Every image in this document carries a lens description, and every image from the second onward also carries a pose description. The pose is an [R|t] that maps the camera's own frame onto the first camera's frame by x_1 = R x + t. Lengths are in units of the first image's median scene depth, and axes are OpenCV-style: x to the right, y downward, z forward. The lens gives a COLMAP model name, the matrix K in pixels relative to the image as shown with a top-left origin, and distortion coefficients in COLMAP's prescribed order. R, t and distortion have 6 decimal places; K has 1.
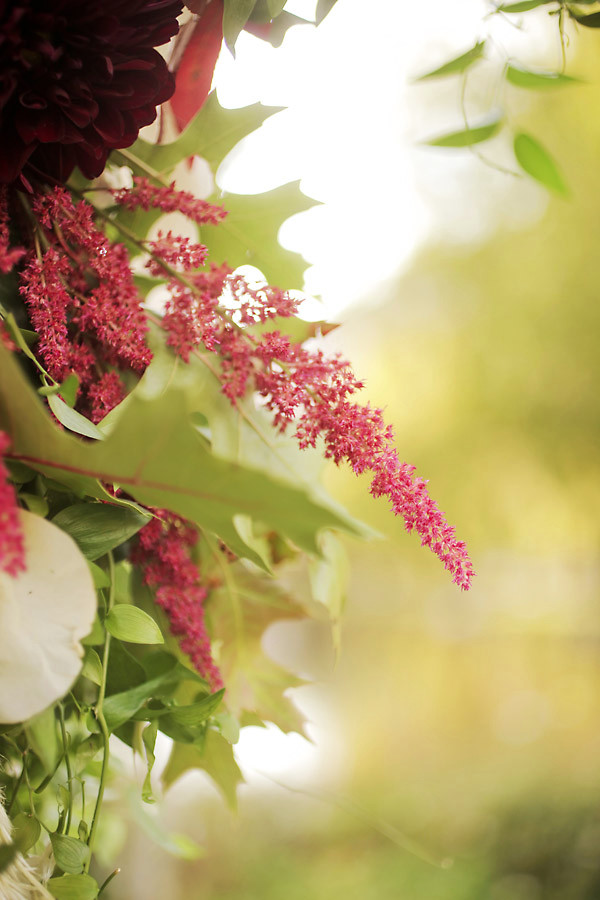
lens RADIAL K [[1403.5, 0, 304.5], [0, 1403.5, 453.8], [0, 0, 1]] dist [0.021406, 0.000000]
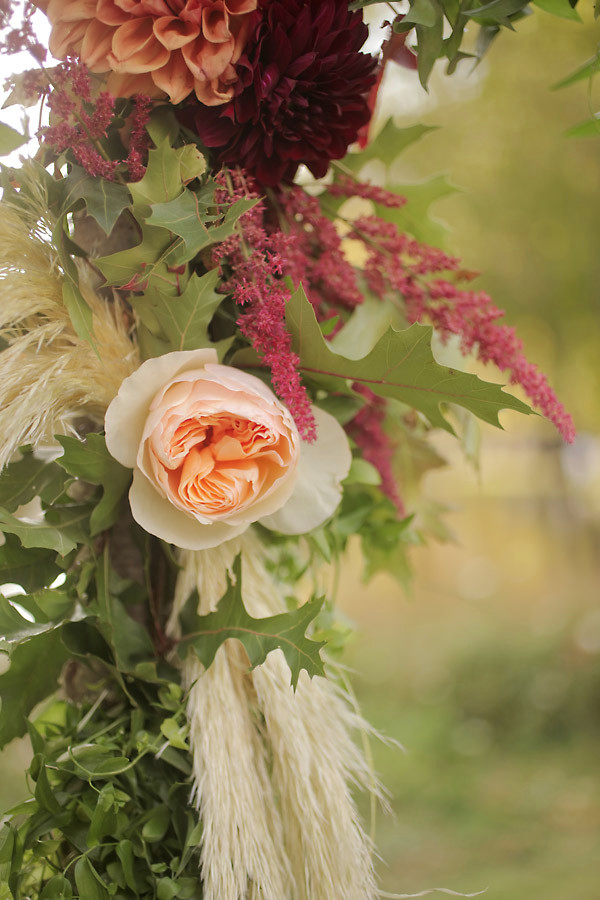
lens RADIAL K [[1403.5, 0, 294.7], [0, 1403.5, 448.2], [0, 0, 1]] dist [0.021406, 0.000000]
pose [[0.998521, -0.029020, 0.045978, -0.259132], [0.025207, 0.996359, 0.081443, -0.033659], [-0.048174, -0.080163, 0.995617, -0.531736]]
